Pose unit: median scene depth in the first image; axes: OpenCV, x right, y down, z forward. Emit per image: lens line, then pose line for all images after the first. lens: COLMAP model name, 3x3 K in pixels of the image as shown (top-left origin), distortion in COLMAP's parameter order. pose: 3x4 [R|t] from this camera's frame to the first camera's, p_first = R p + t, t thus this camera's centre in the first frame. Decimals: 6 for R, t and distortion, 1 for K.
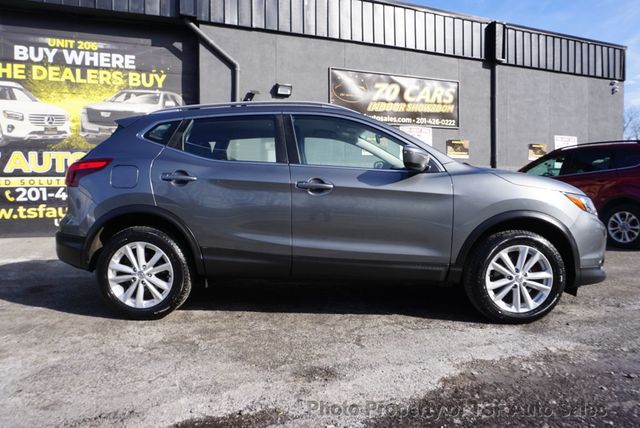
lens RADIAL K [[435.0, 0, 320.0], [0, 435.0, 214.0], [0, 0, 1]] dist [-0.045499, 0.007732]
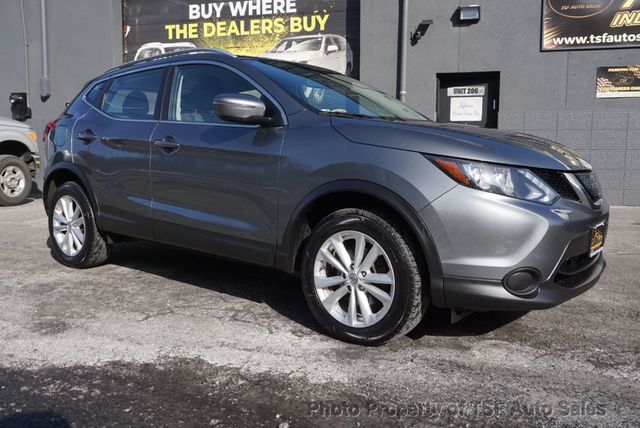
lens RADIAL K [[572.5, 0, 336.0], [0, 572.5, 212.9], [0, 0, 1]] dist [-0.008217, -0.003358]
pose [[0.795826, 0.072718, -0.601143, 0.401704], [-0.041376, 0.996973, 0.065824, -0.005827], [0.604110, -0.027512, 0.796426, 0.102491]]
